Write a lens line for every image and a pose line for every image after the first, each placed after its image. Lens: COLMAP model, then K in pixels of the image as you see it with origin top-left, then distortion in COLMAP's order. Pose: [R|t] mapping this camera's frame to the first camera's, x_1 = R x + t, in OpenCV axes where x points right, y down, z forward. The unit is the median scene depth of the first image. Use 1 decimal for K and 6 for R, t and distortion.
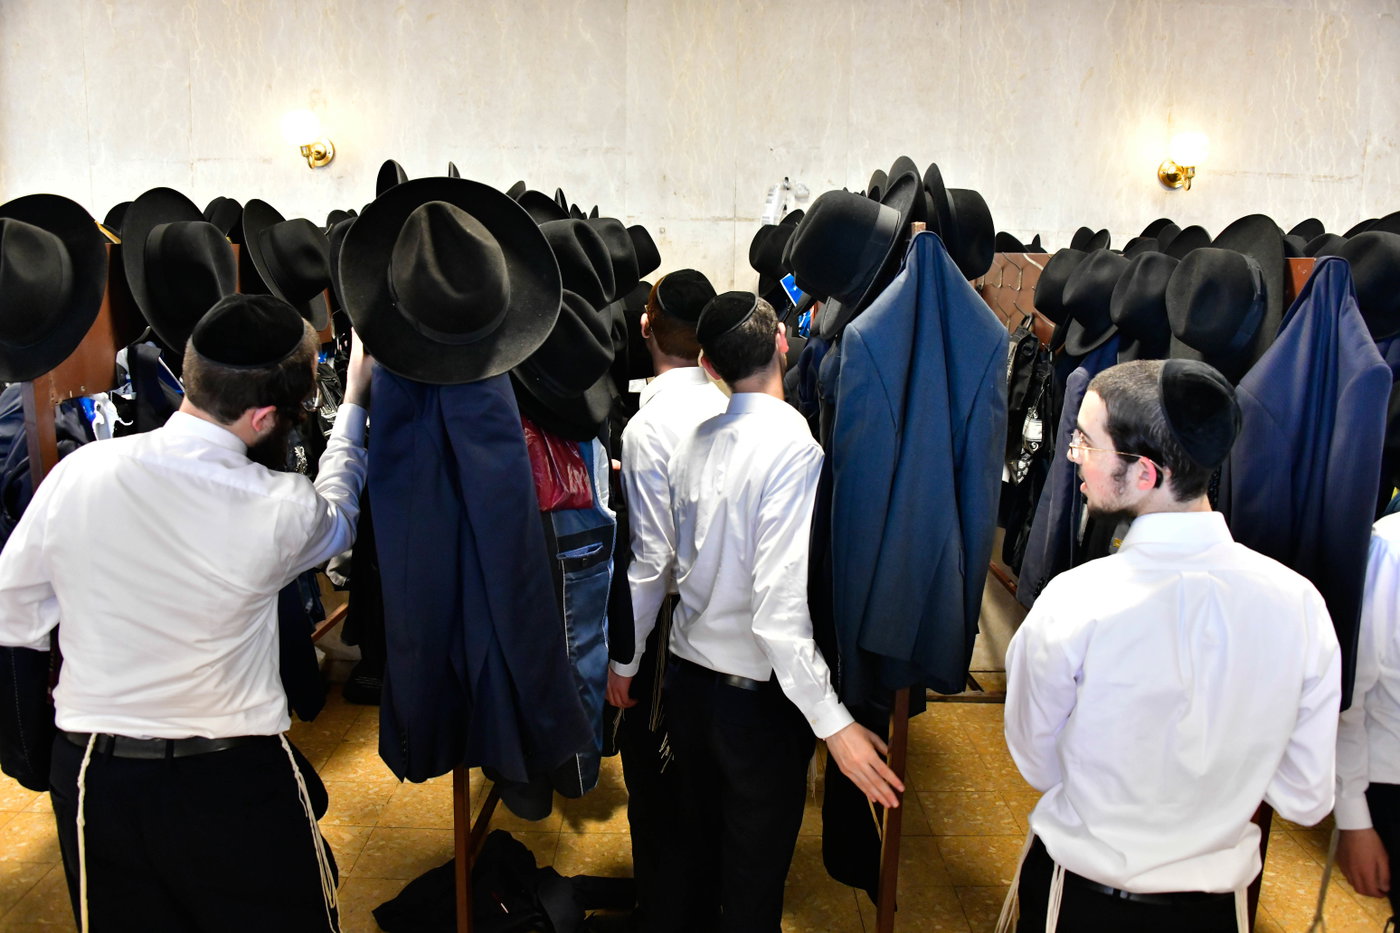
lens RADIAL K [[1116.7, 0, 727.0], [0, 1116.7, 462.7], [0, 0, 1]] dist [-0.147486, 0.079184]
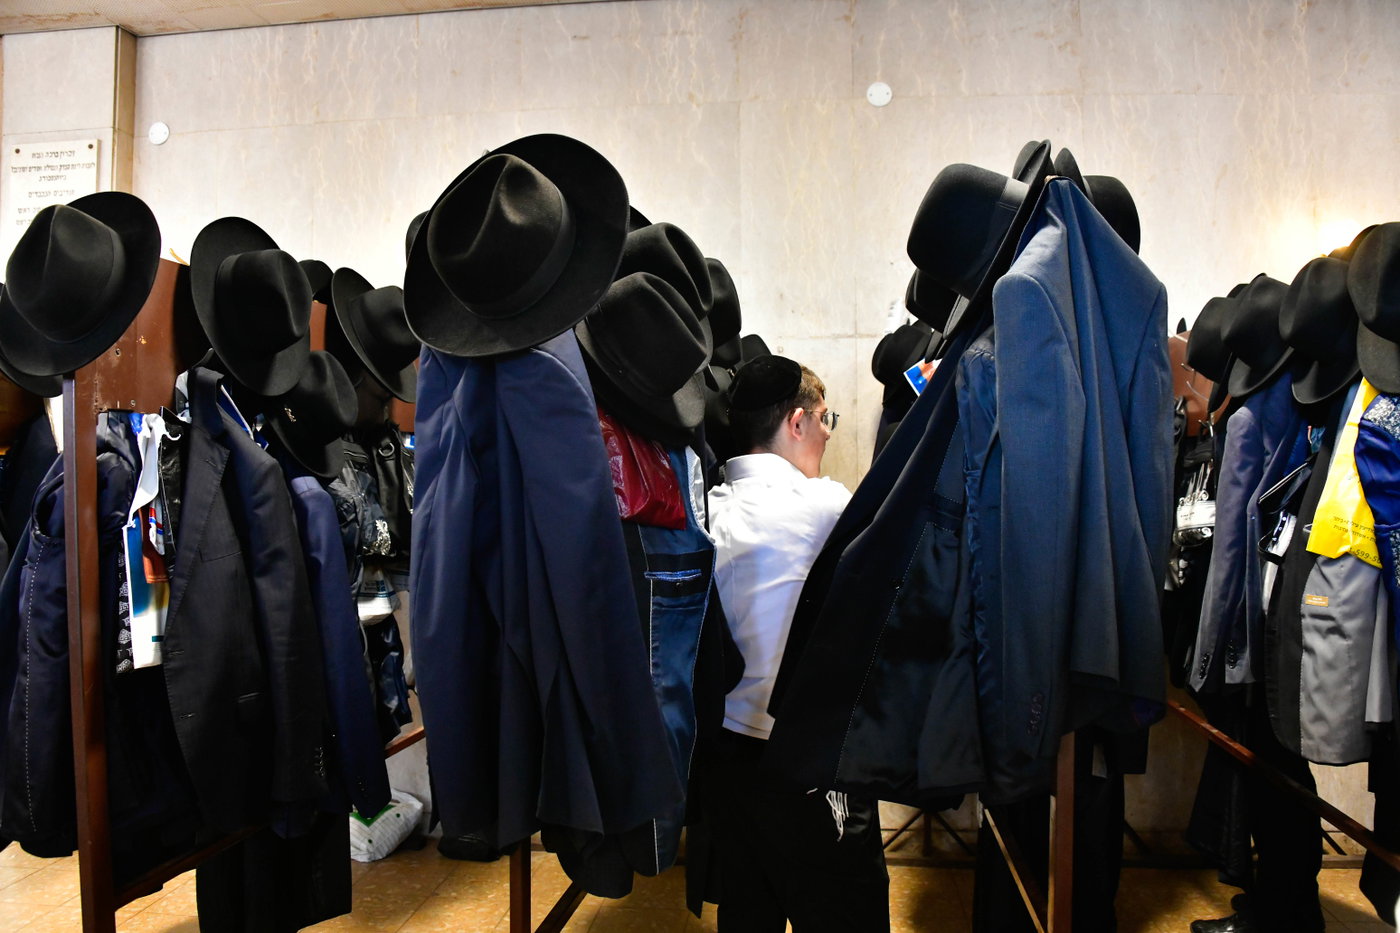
lens RADIAL K [[1116.7, 0, 727.0], [0, 1116.7, 462.7], [0, 0, 1]] dist [-0.147486, 0.079184]
pose [[0.992708, -0.026014, -0.117701, 0.006941], [0.002906, 0.981315, -0.192385, 0.074171], [0.120506, 0.190640, 0.974235, 0.076254]]
